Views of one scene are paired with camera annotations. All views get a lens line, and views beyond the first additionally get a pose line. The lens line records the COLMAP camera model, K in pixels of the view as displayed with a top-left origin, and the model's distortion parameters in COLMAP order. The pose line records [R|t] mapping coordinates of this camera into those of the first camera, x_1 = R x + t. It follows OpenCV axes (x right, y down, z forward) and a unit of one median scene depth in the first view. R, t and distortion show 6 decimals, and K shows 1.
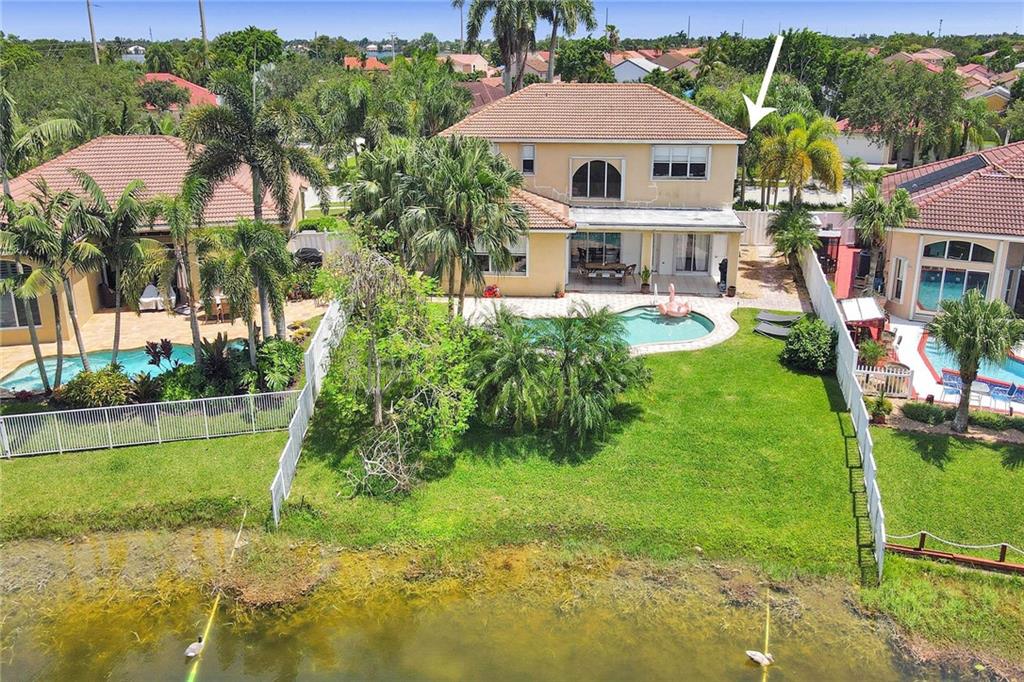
lens RADIAL K [[742.4, 0, 512.0], [0, 742.4, 341.0], [0, 0, 1]] dist [0.001342, 0.000702]
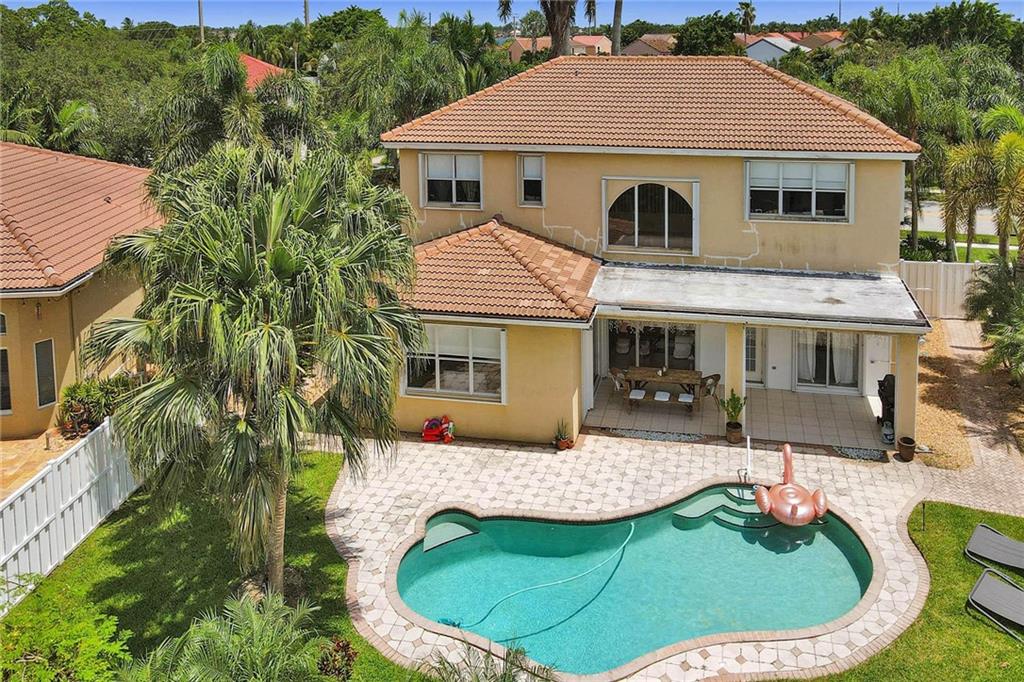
lens RADIAL K [[741.6, 0, 623.1], [0, 741.6, 167.8], [0, 0, 1]] dist [0.007038, 0.003175]
pose [[0.997617, 0.011570, -0.068024, 0.136367], [-0.024972, 0.979556, -0.199614, -0.145967], [0.064324, 0.200836, 0.977511, 0.457025]]
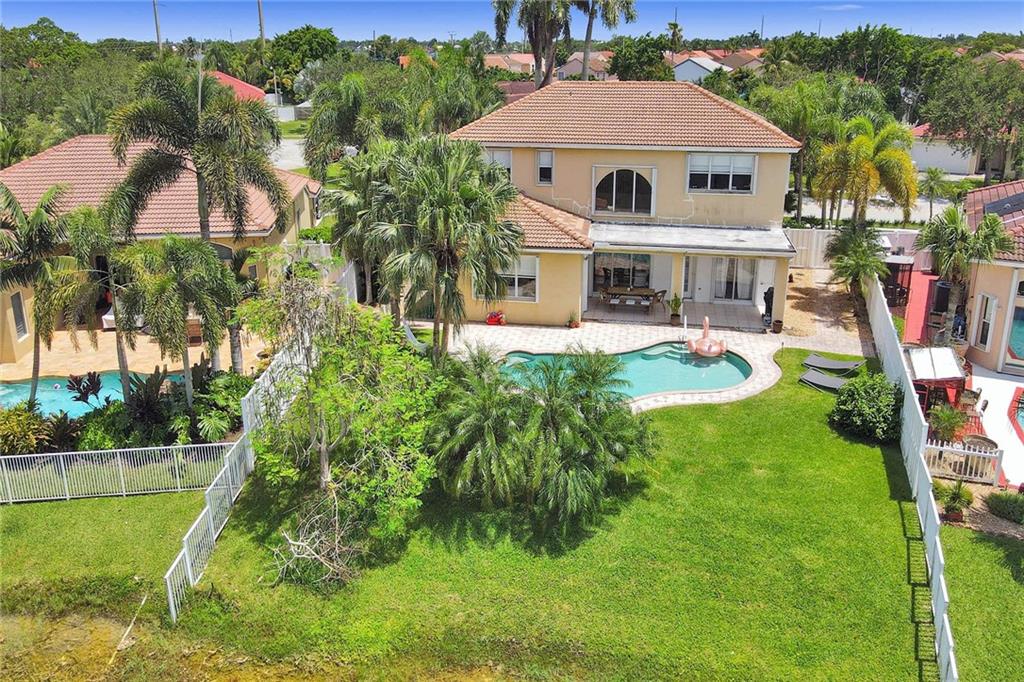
lens RADIAL K [[732.5, 0, 525.6], [0, 732.5, 329.9], [0, 0, 1]] dist [0.002387, 0.003410]
pose [[0.996679, 0.030409, -0.075539, 0.072271], [-0.031256, 0.999461, -0.010048, -0.045097], [0.075193, 0.012376, 0.997092, 0.144945]]
